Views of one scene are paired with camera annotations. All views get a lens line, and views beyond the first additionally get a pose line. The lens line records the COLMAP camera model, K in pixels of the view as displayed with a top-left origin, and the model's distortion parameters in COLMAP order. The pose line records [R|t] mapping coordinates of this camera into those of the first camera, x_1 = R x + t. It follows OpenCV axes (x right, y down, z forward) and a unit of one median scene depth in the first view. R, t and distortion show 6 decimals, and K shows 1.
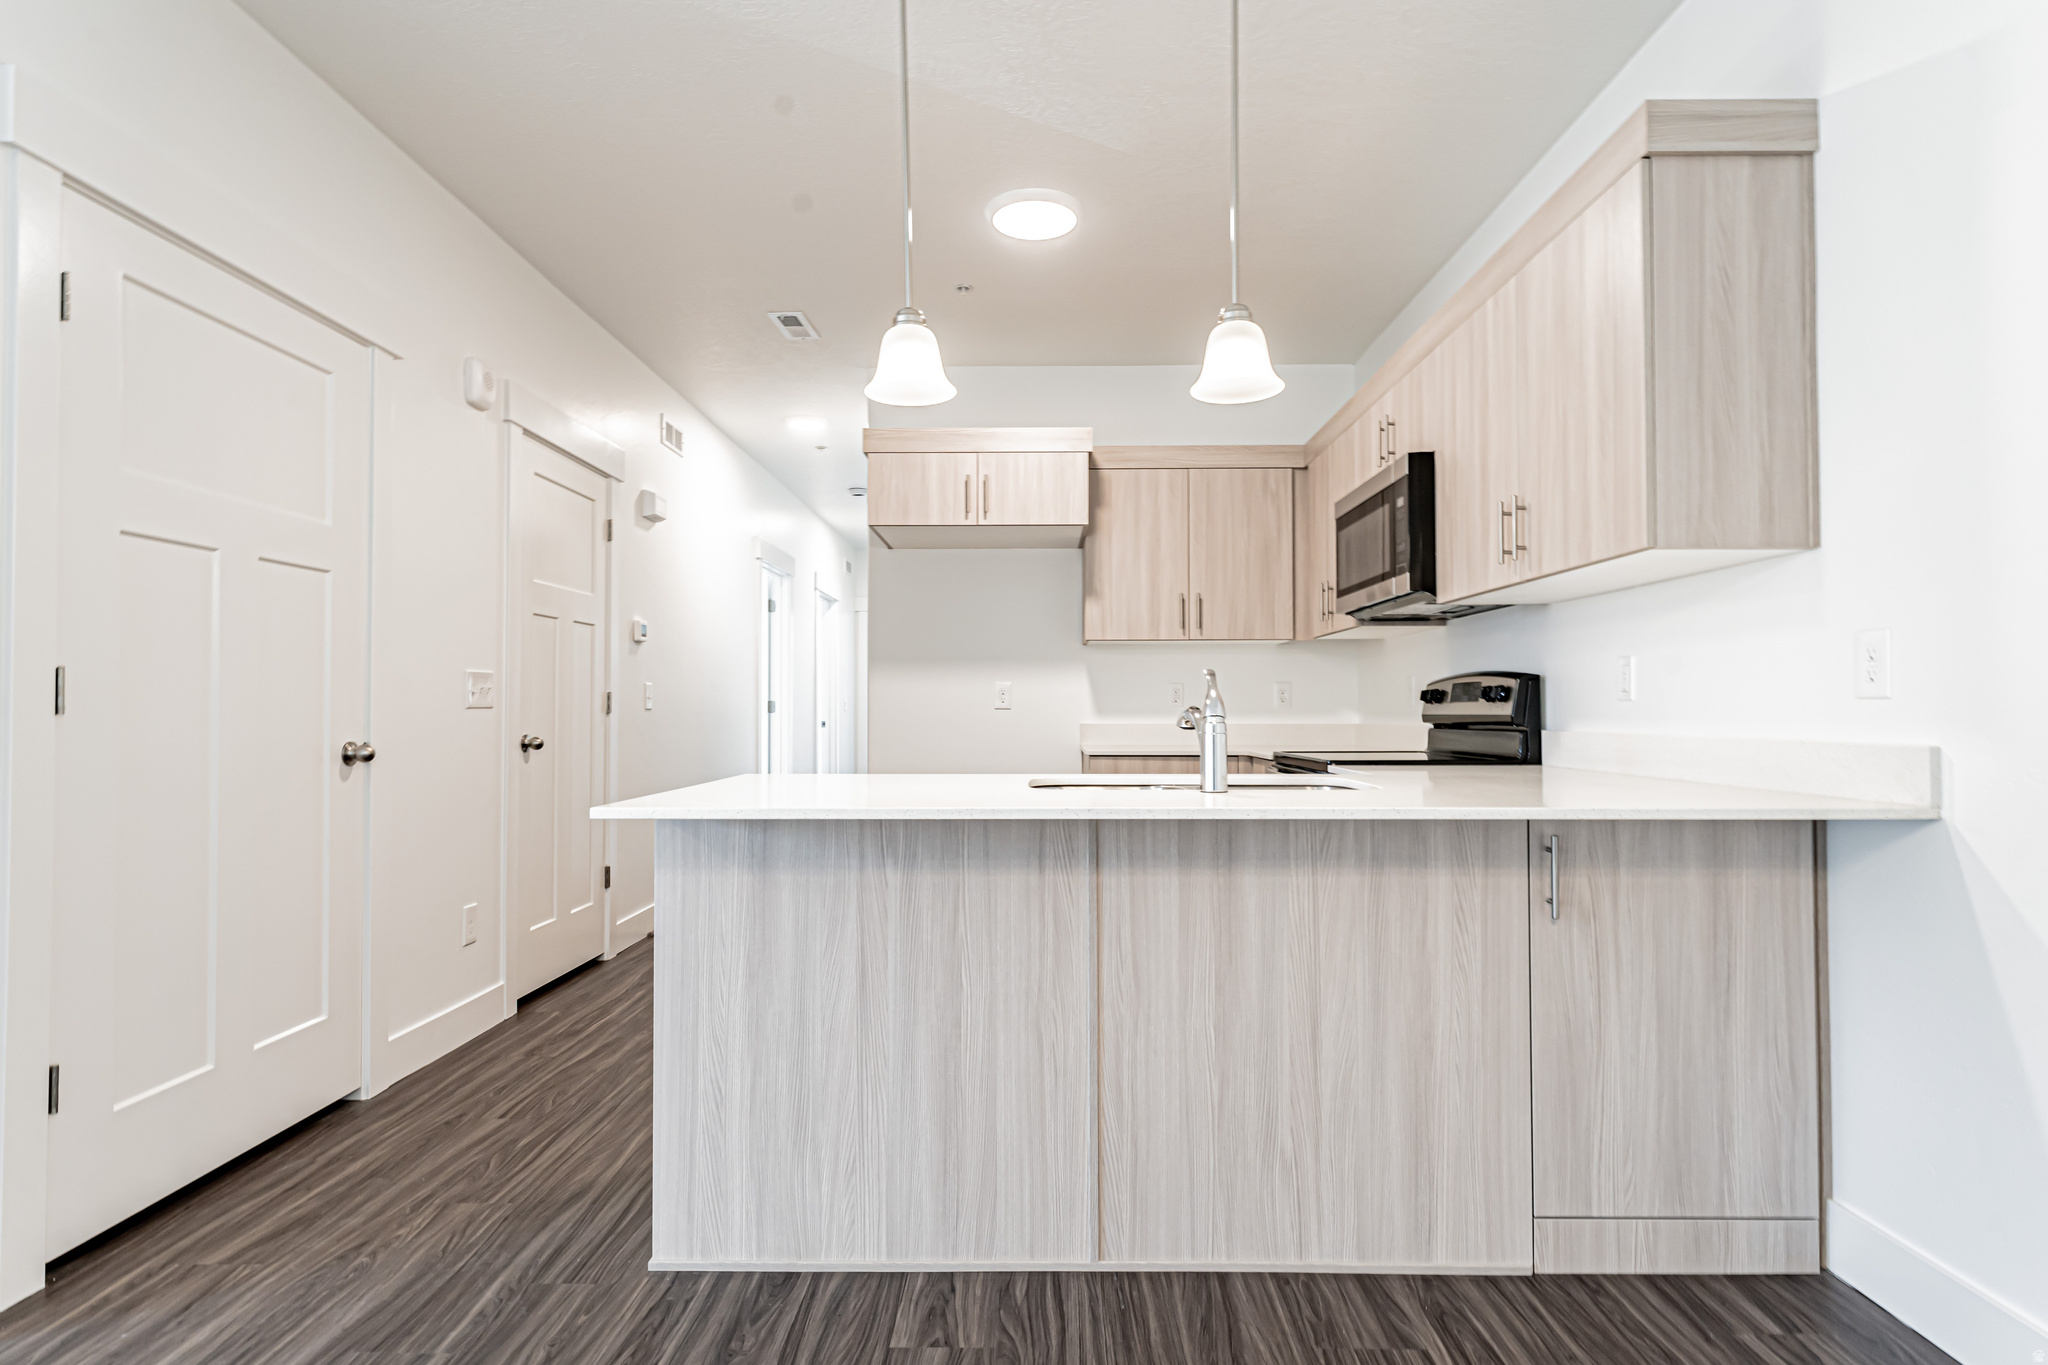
lens RADIAL K [[1039.5, 0, 1026.3], [0, 1039.5, 693.3], [0, 0, 1]] dist [-0.000160, -0.000013]
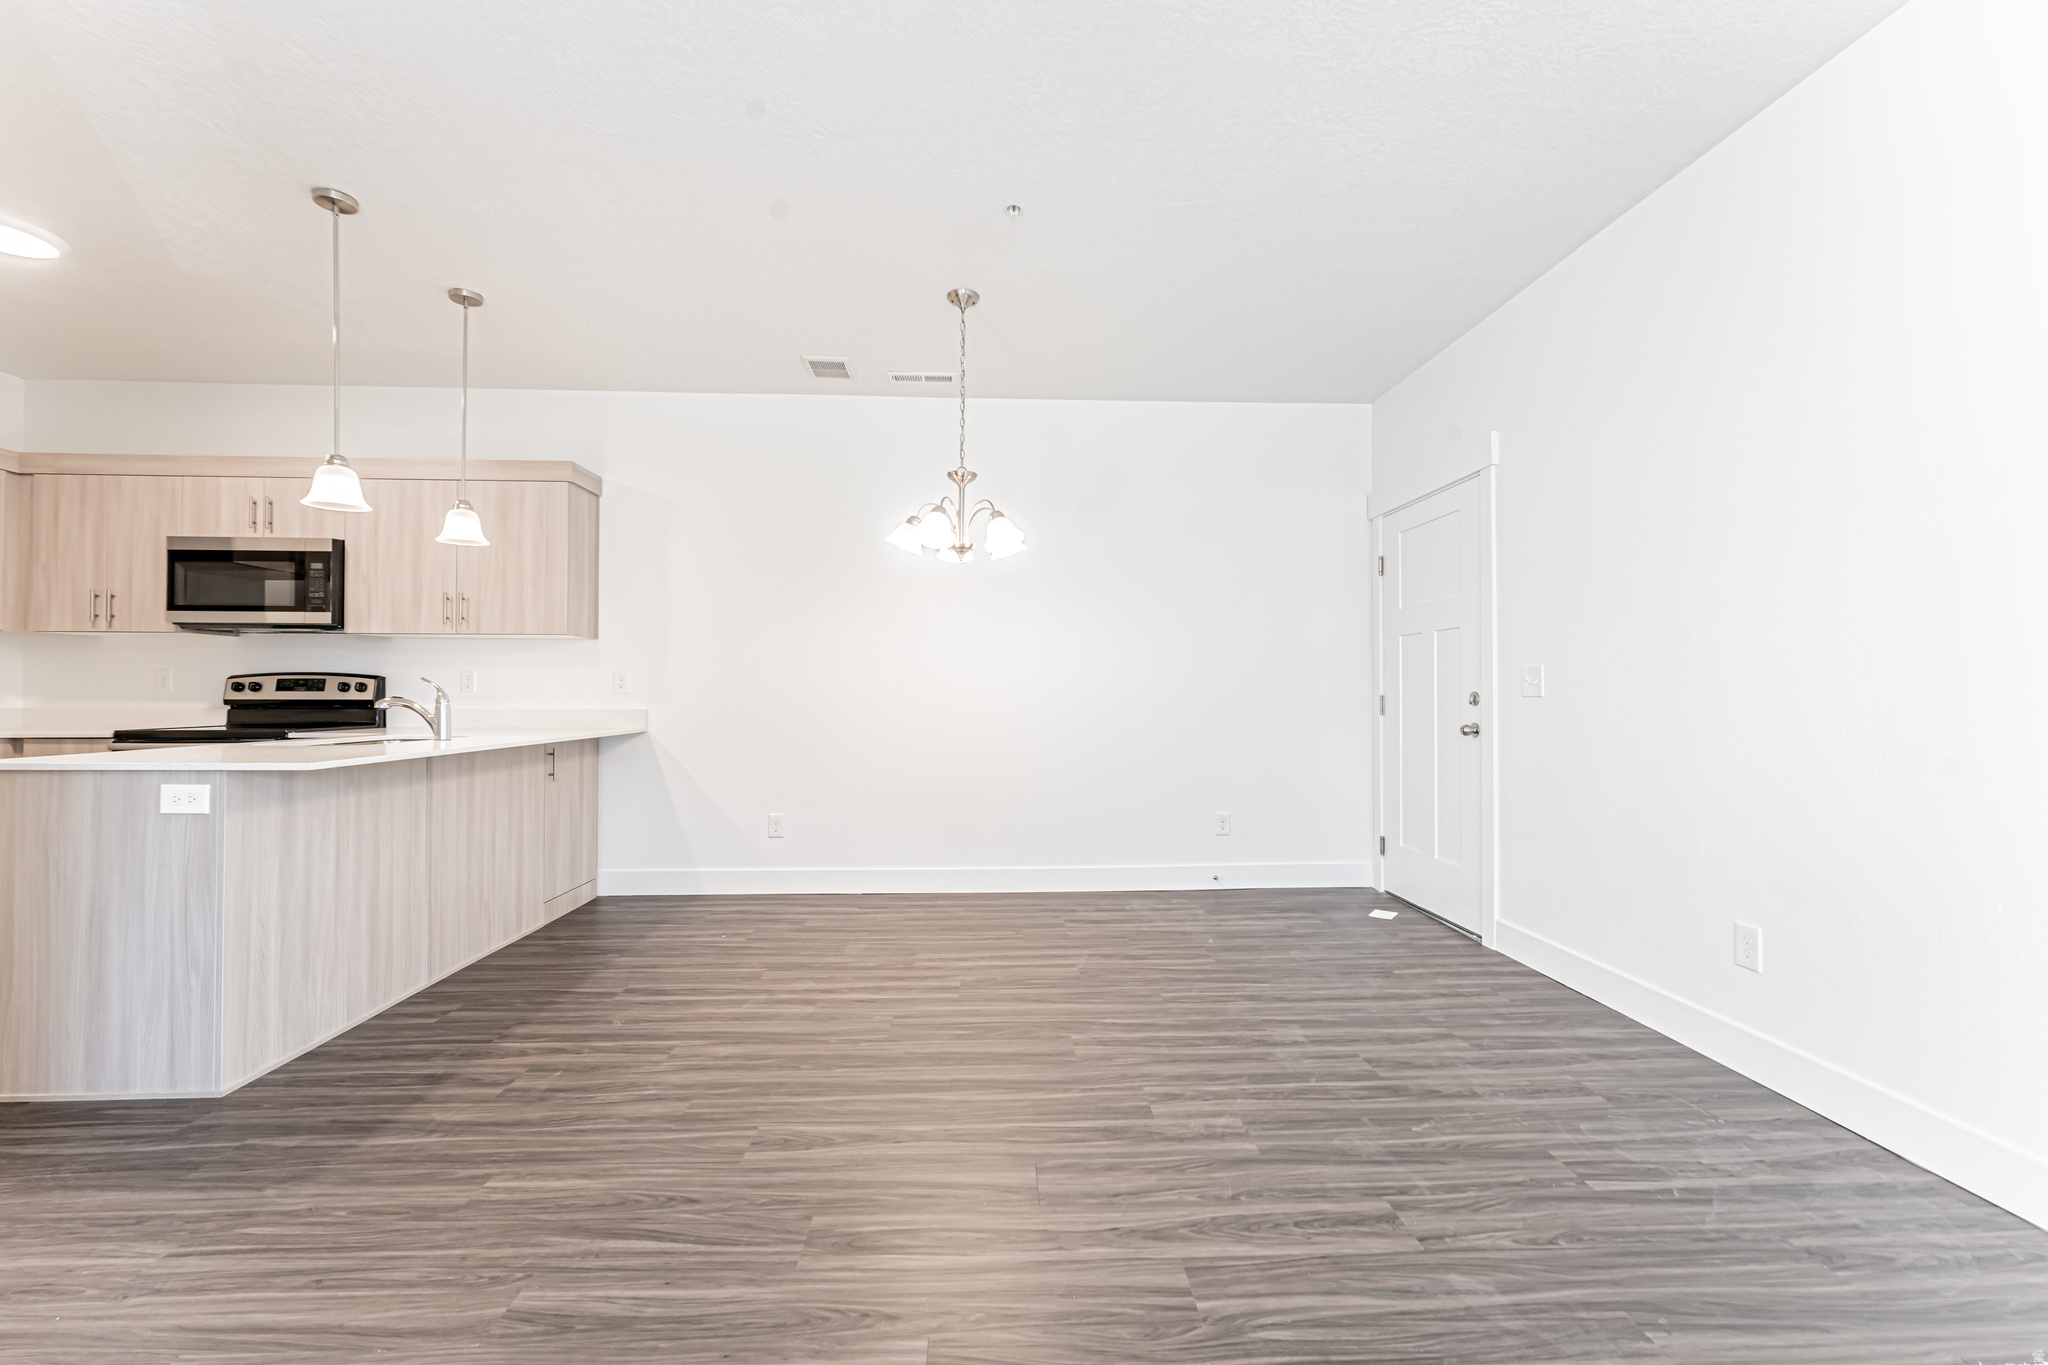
lens RADIAL K [[858.7, 0, 1023.9], [0, 858.7, 684.6], [0, 0, 1]] dist [0.002630, 0.000005]
pose [[-0.053519, 0.010275, 0.998514, -1.586044], [-0.020664, 0.999722, -0.011395, -0.015719], [-0.998353, -0.021243, -0.053292, -0.017320]]
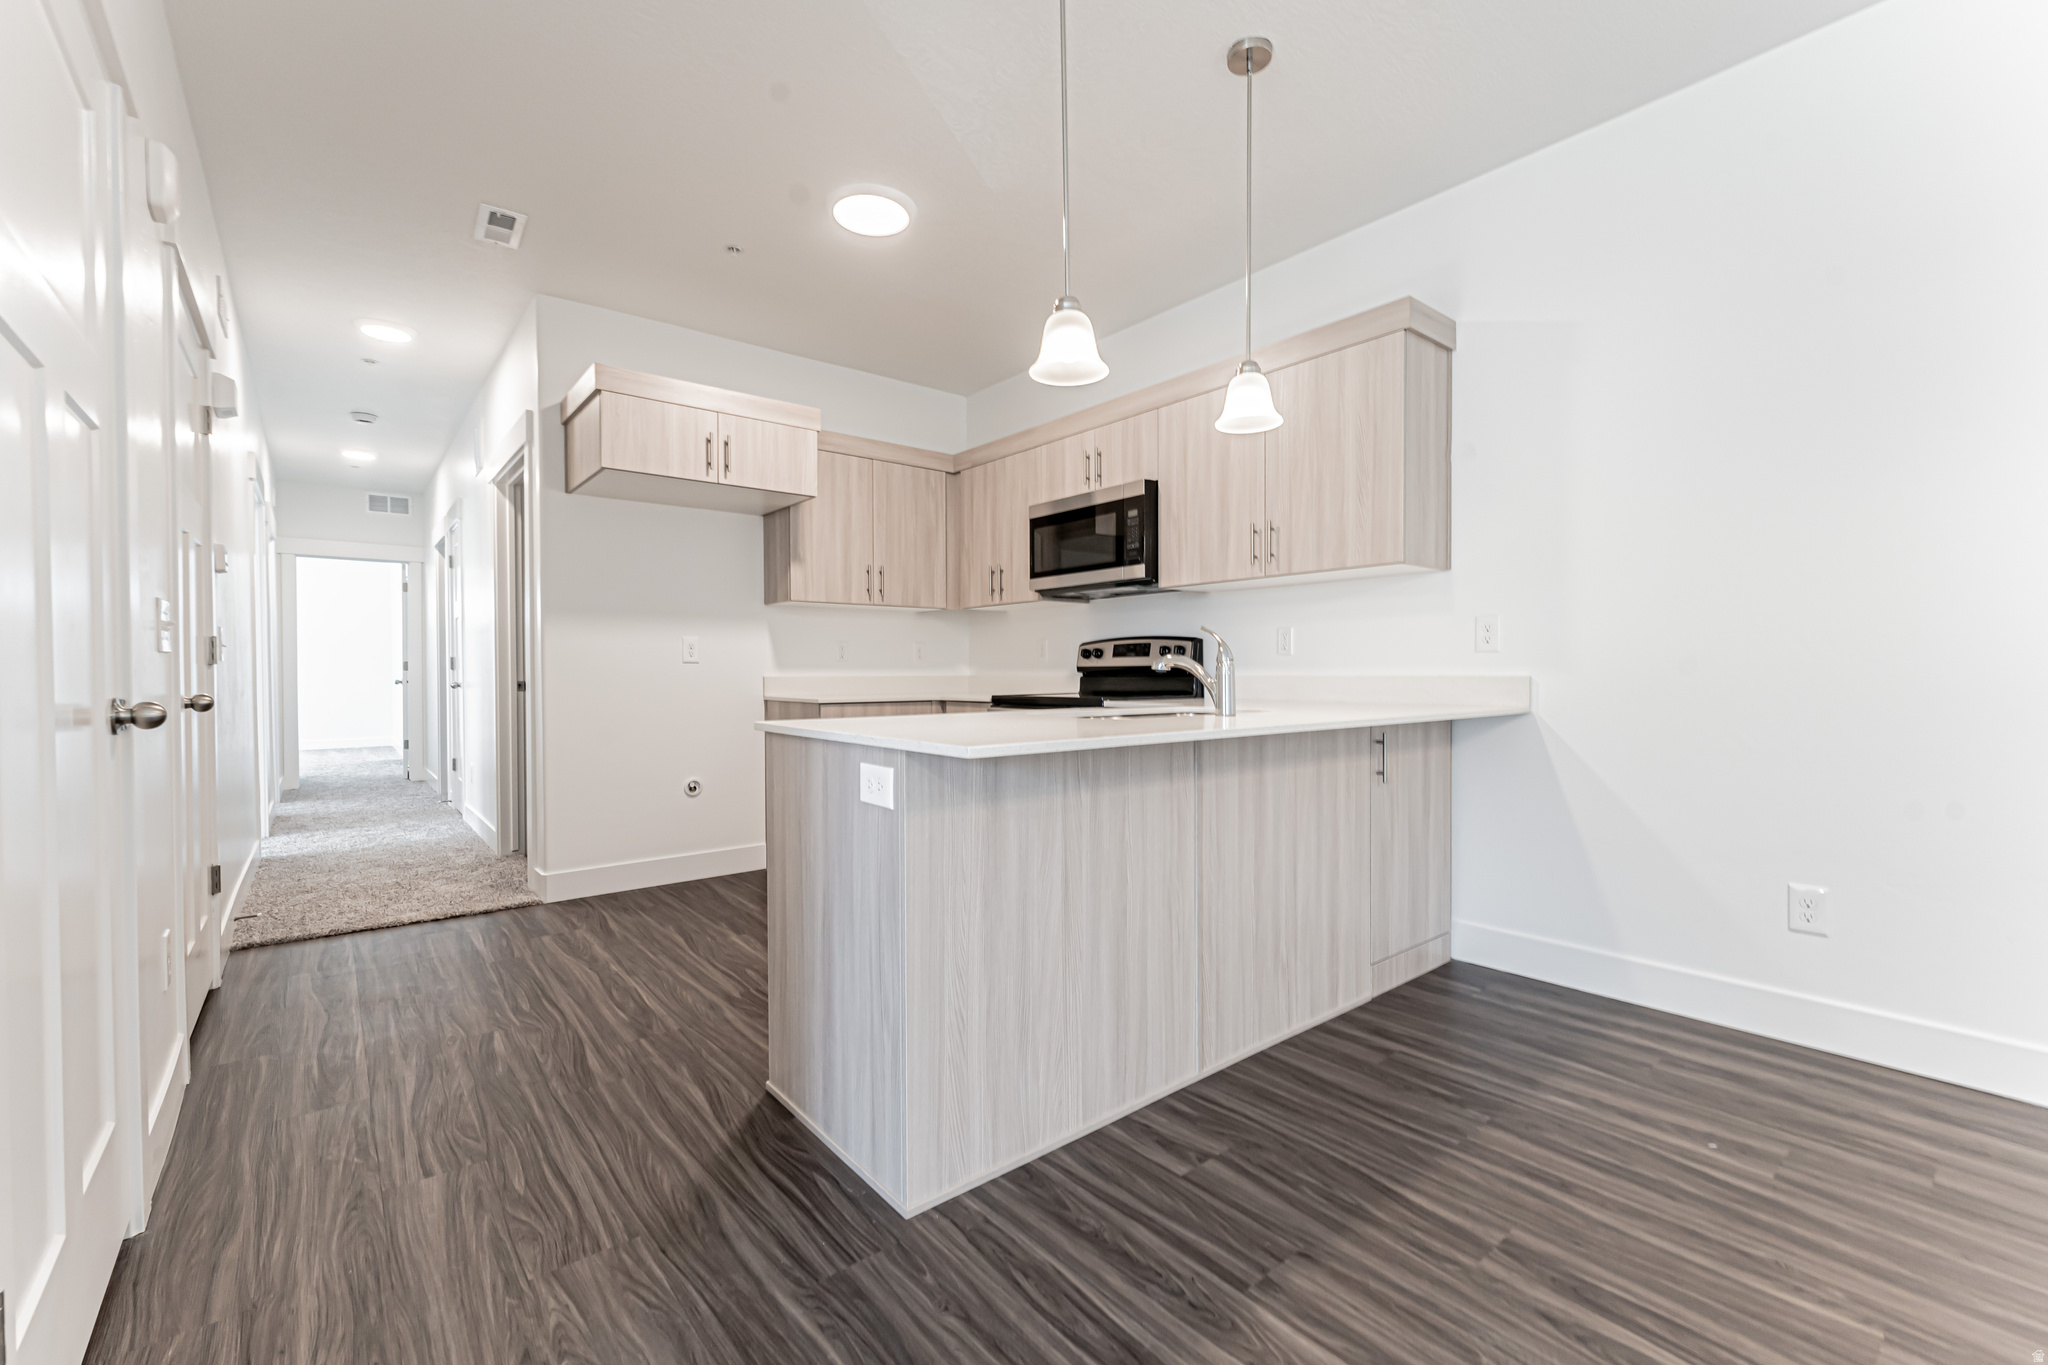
lens RADIAL K [[858.7, 0, 1023.9], [0, 858.7, 684.6], [0, 0, 1]] dist [0.002630, 0.000005]
pose [[0.766411, -0.011292, 0.642252, -0.788053], [-0.008526, 0.999579, 0.027748, 0.025958], [-0.642294, -0.026742, 0.765991, 0.315888]]
